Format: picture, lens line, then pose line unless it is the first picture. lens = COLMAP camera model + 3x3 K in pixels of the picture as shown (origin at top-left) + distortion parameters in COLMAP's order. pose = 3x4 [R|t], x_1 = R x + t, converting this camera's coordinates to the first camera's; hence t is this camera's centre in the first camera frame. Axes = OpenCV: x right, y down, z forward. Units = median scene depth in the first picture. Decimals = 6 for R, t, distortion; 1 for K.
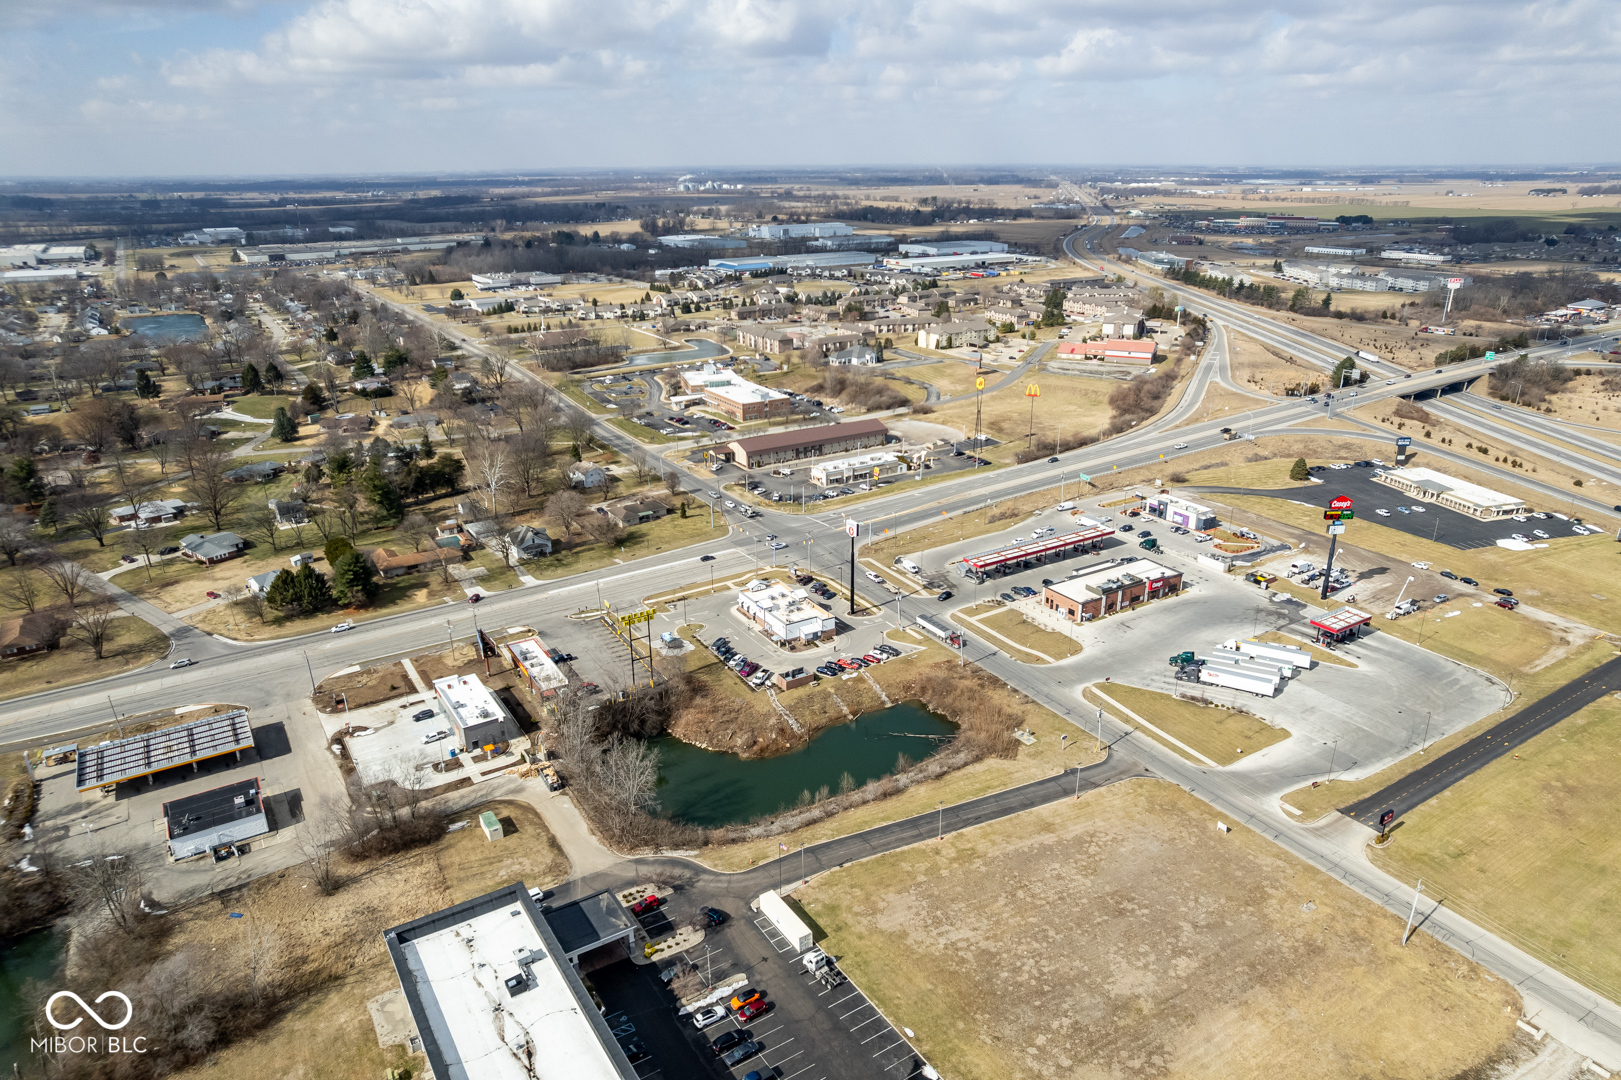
lens RADIAL K [[1036.8, 0, 822.0], [0, 1036.8, 547.9], [0, 0, 1]] dist [-0.073824, 0.066935]
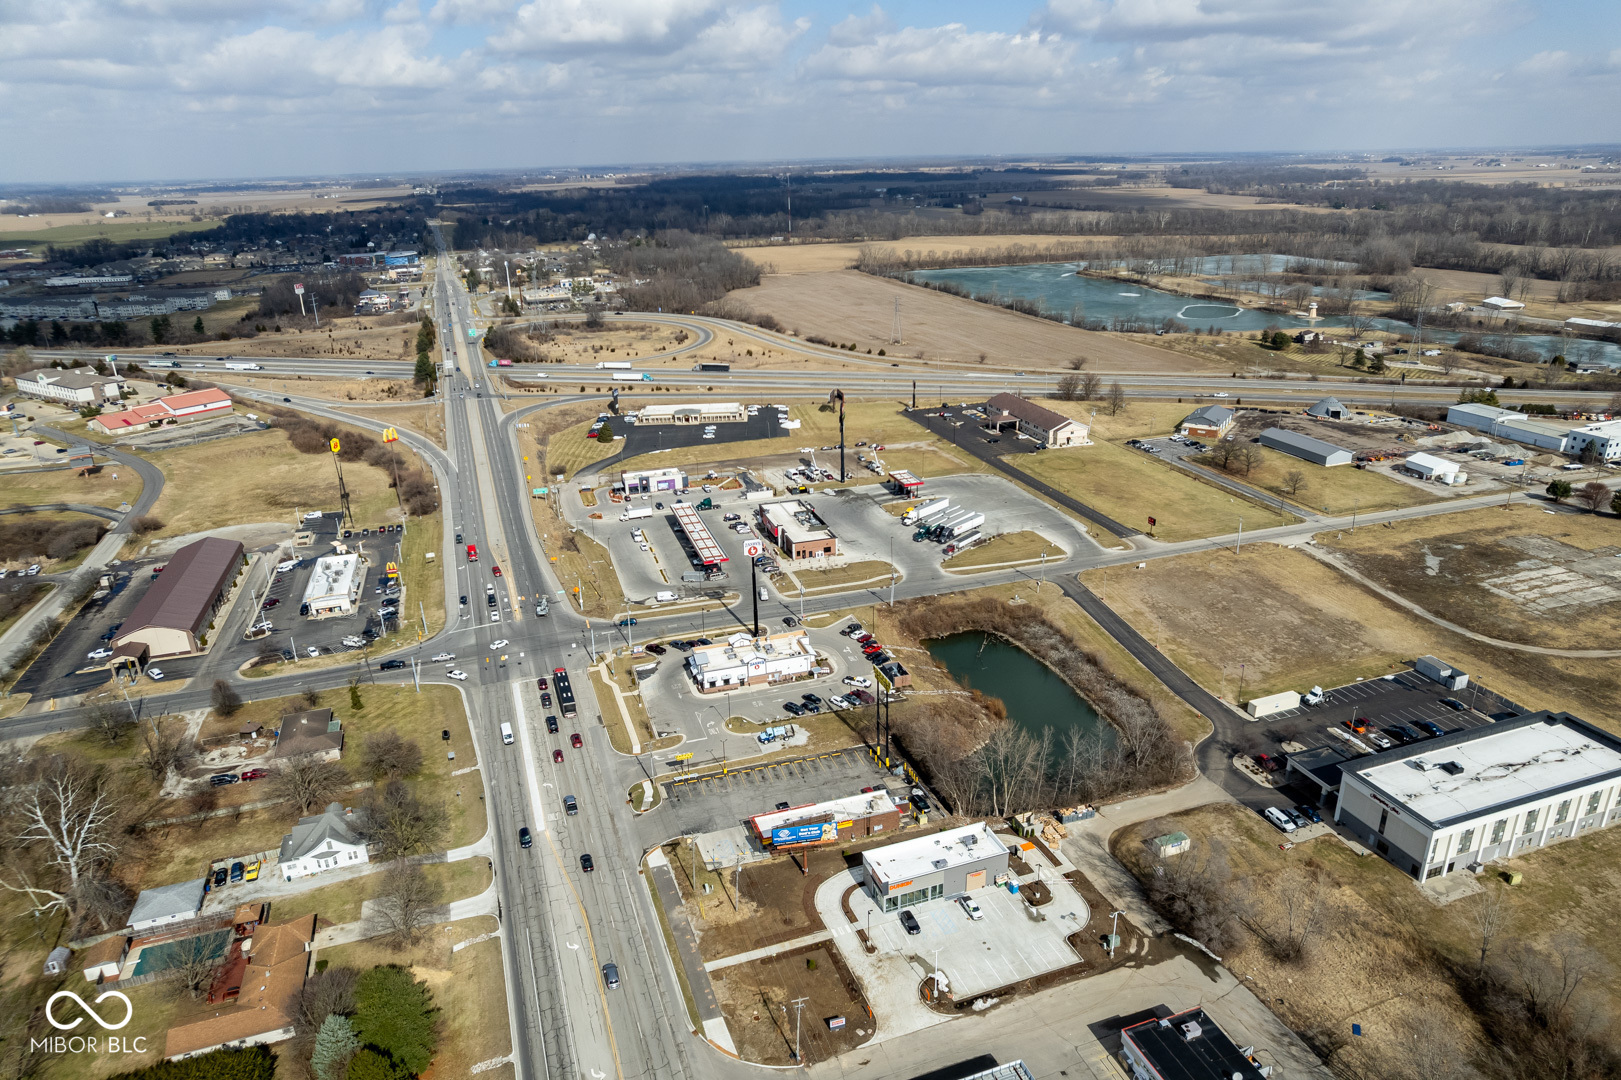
lens RADIAL K [[1036.8, 0, 822.0], [0, 1036.8, 547.9], [0, 0, 1]] dist [-0.073824, 0.066935]
pose [[0.231662, -0.345233, 0.909476, -0.608573], [0.362542, 0.898198, 0.248605, -0.172148], [-0.902716, 0.272131, 0.333240, 0.469228]]
